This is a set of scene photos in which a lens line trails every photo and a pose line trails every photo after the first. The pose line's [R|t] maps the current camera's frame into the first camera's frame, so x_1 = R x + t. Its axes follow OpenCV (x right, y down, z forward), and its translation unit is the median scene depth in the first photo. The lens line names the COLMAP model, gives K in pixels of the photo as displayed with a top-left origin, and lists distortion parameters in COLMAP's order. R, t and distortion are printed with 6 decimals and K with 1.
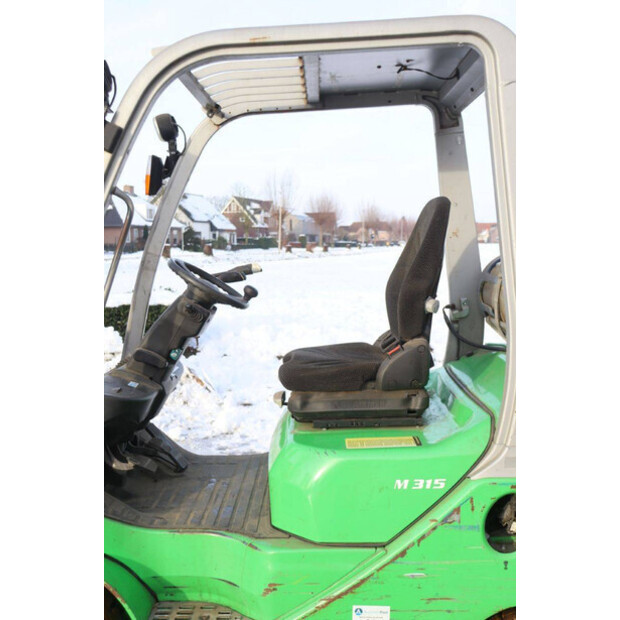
lens RADIAL K [[730.0, 0, 296.7], [0, 730.0, 309.7], [0, 0, 1]] dist [-0.018049, -0.006422]
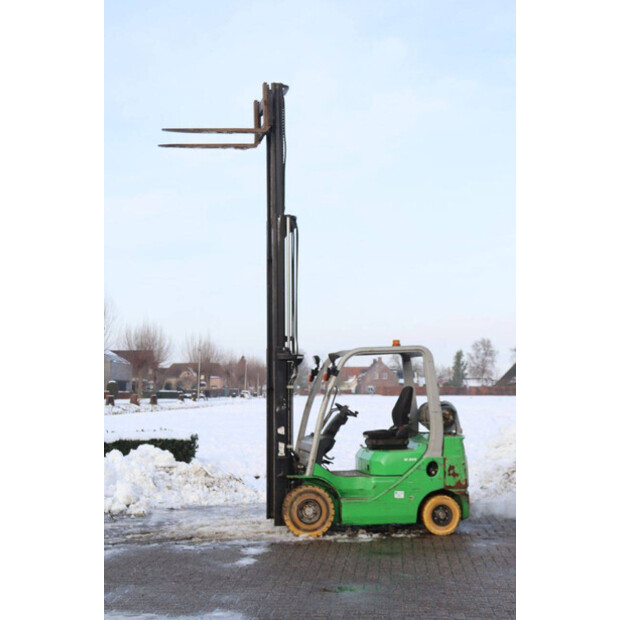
lens RADIAL K [[1005.1, 0, 310.0], [0, 1005.1, 310.0], [0, 0, 1]] dist [0.145610, 0.078653]
pose [[0.978173, 0.026469, 0.206101, -0.477877], [0.009417, 0.985189, -0.171215, 0.116848], [-0.207581, 0.169418, 0.963435, -1.359196]]
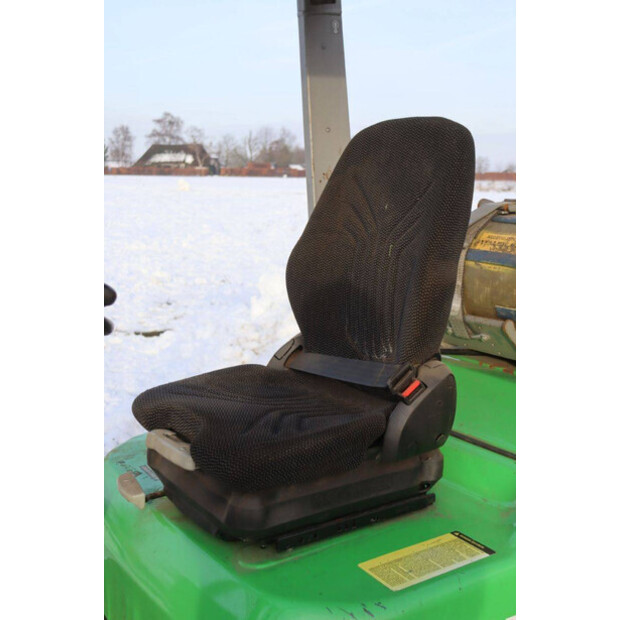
lens RADIAL K [[806.1, 0, 310.0], [0, 806.1, 310.0], [0, 0, 1]] dist [0.086829, 0.008396]
pose [[0.821353, -0.076351, 0.565287, -0.095261], [0.034003, 0.995793, 0.085092, -0.020708], [-0.569405, -0.050669, 0.820494, 0.181890]]
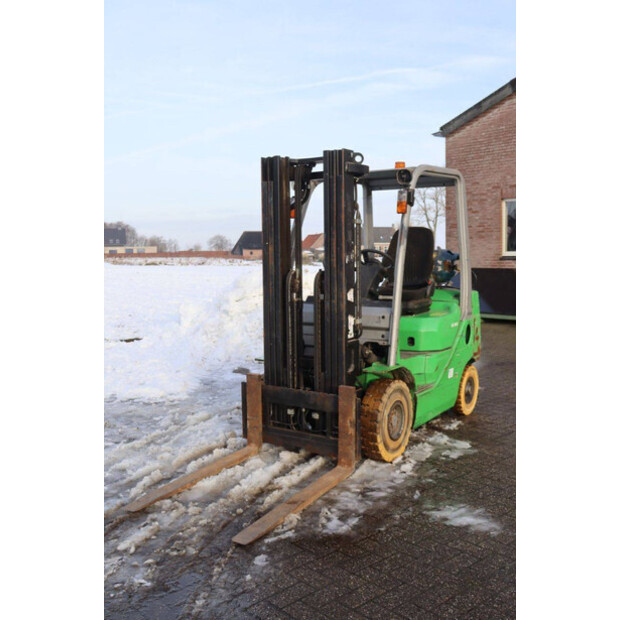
lens RADIAL K [[657.4, 0, 310.0], [0, 657.4, 310.0], [0, 0, 1]] dist [-0.048116, 0.001927]
pose [[0.530699, -0.068284, 0.844805, -0.740739], [0.080445, 0.996308, 0.029995, 0.016331], [-0.843734, 0.052042, 0.534233, 0.024855]]
